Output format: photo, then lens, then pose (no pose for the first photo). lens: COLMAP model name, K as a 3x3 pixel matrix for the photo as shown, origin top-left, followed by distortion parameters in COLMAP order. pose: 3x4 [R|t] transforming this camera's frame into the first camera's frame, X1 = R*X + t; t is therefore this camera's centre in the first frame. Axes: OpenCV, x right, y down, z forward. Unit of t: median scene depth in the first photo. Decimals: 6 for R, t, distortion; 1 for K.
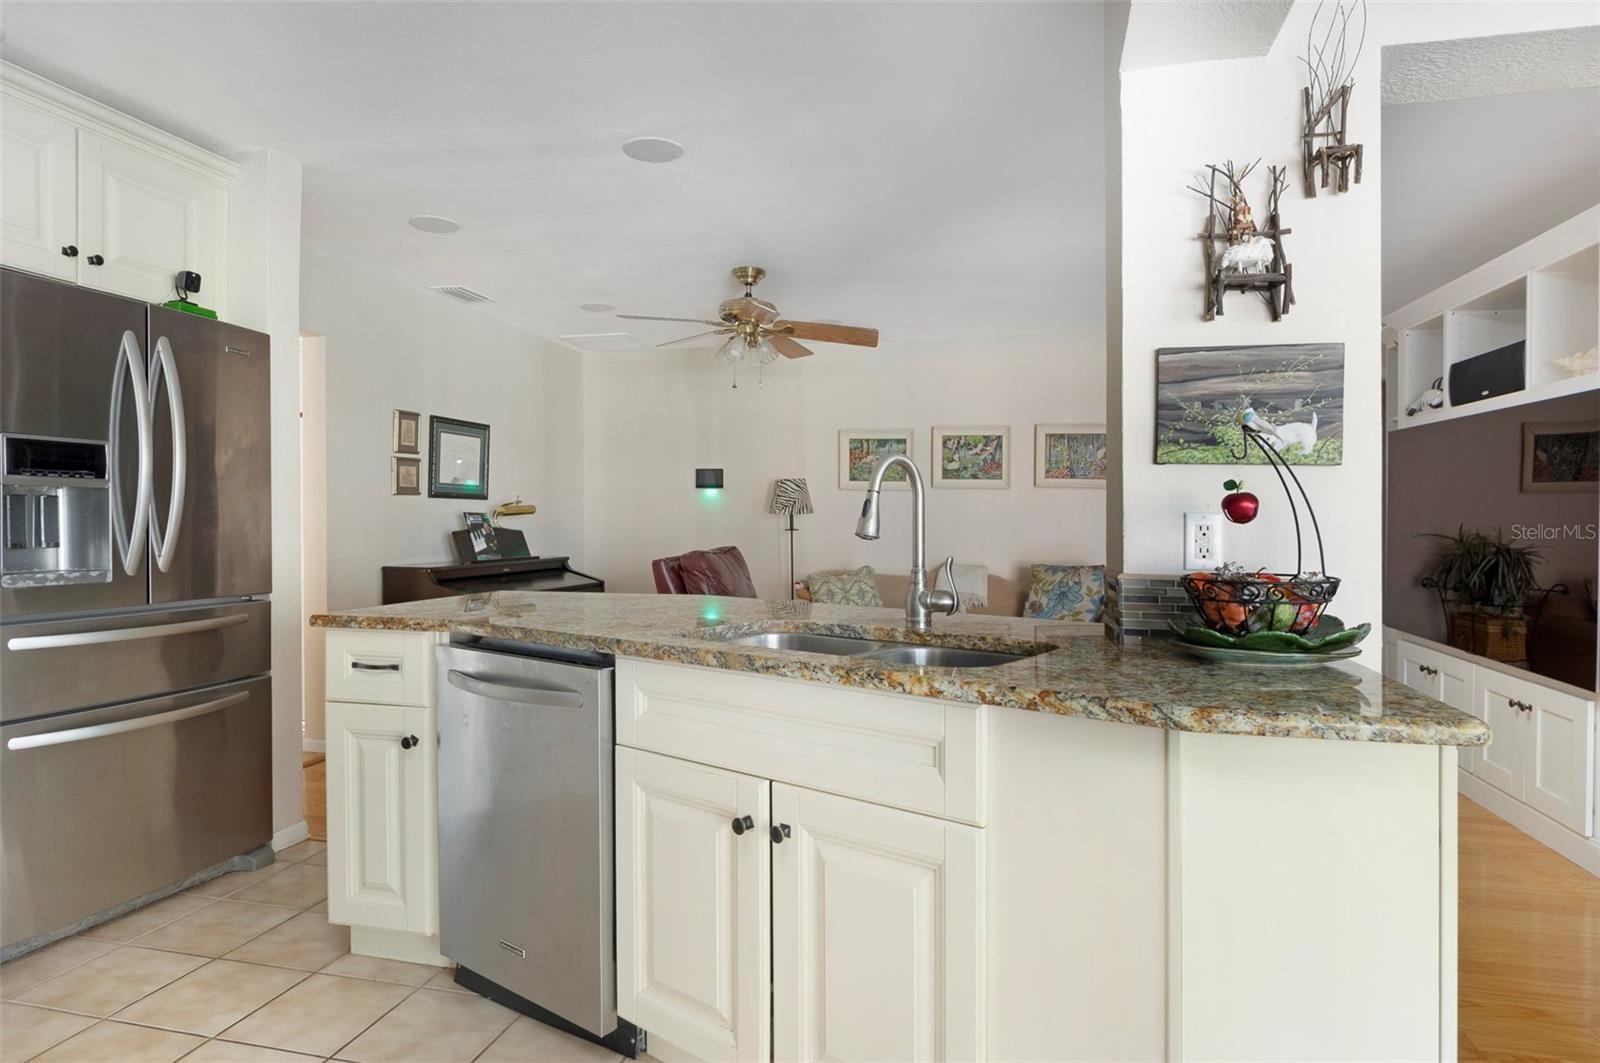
lens RADIAL K [[941.1, 0, 803.7], [0, 941.1, 528.3], [0, 0, 1]] dist [-0.001212, -0.001141]
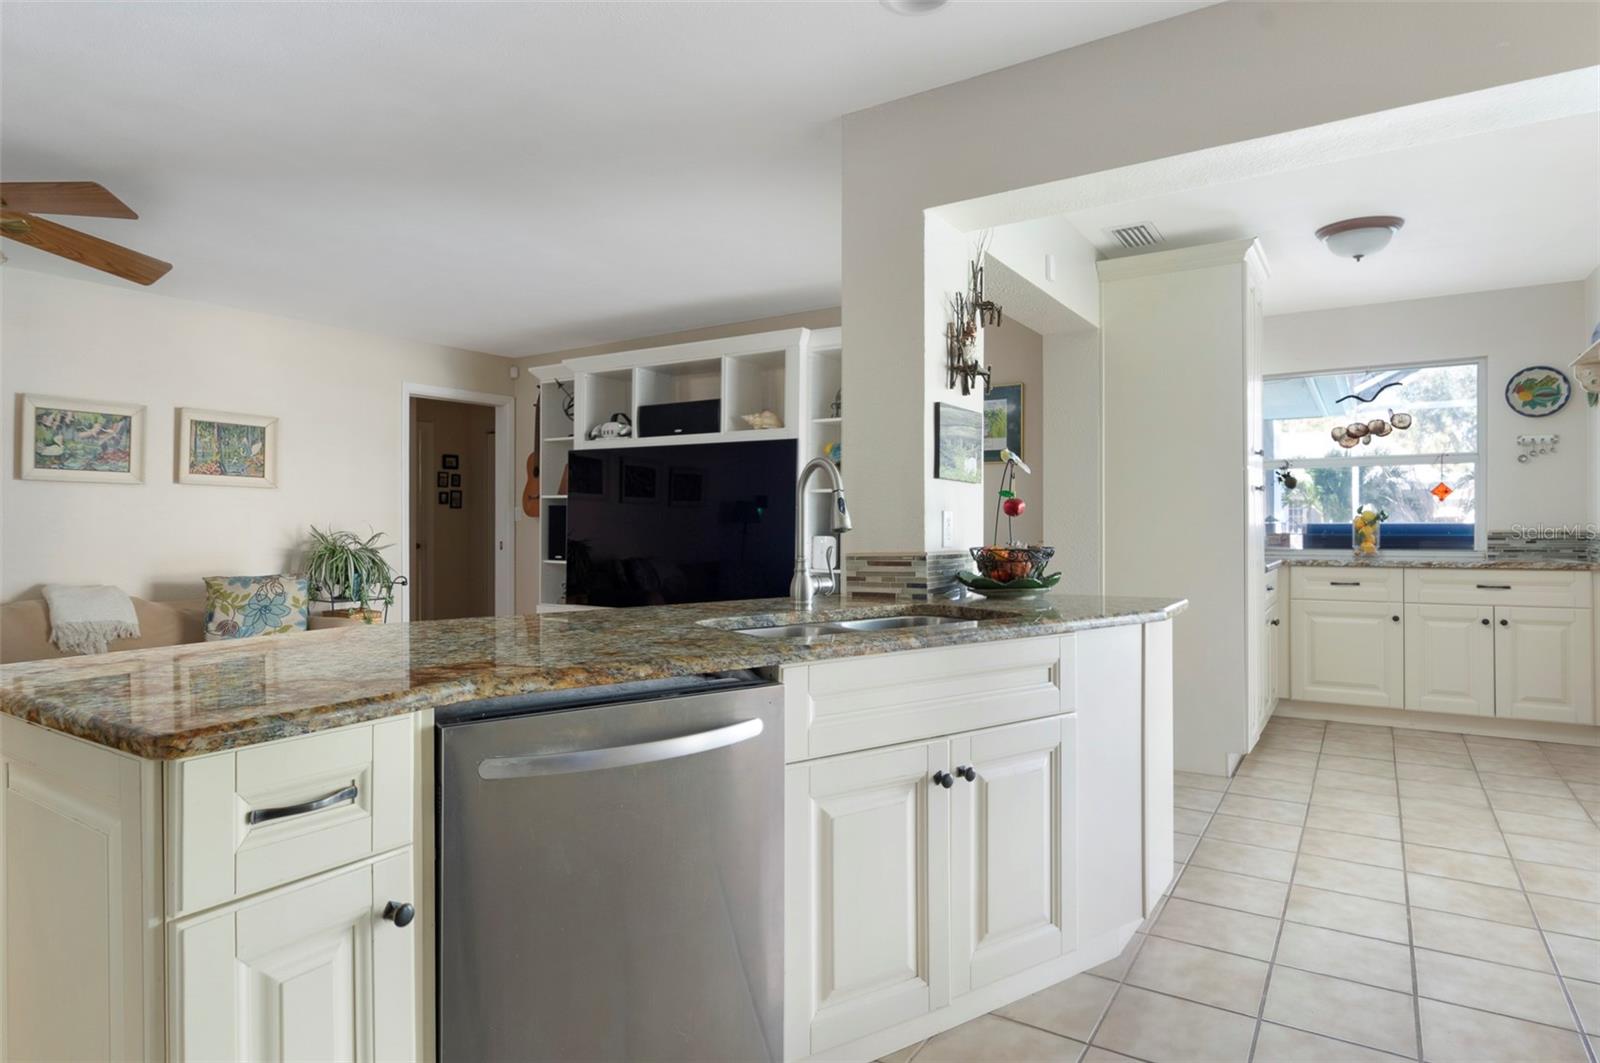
lens RADIAL K [[920.7, 0, 805.1], [0, 920.7, 522.6], [0, 0, 1]] dist [-0.000497, -0.000121]
pose [[0.308169, -0.008248, 0.951296, -0.371099], [0.019729, 0.999803, 0.002277, -0.001356], [-0.951127, 0.018067, 0.308271, 0.253136]]
